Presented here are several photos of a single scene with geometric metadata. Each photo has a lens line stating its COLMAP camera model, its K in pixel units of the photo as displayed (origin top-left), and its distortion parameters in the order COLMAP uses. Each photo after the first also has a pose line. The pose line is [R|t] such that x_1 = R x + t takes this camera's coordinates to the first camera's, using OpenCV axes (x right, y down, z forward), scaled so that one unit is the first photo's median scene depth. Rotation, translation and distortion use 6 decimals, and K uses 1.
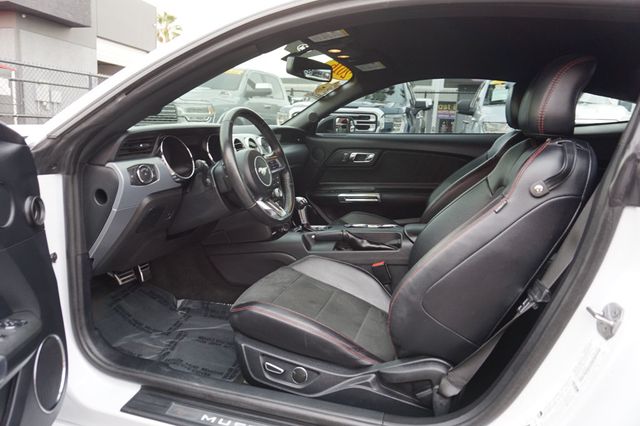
lens RADIAL K [[434.5, 0, 326.2], [0, 434.5, 215.2], [0, 0, 1]] dist [-0.013021, -0.001727]
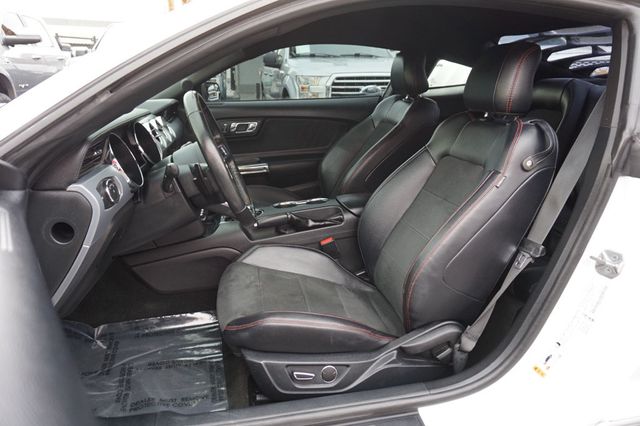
lens RADIAL K [[434.5, 0, 321.1], [0, 434.5, 211.7], [0, 0, 1]] dist [-0.013021, -0.001727]
pose [[0.884004, -0.158816, 0.439675, -0.444431], [0.111682, 0.985037, 0.131262, -0.120696], [-0.453942, -0.066932, 0.888514, 0.161397]]
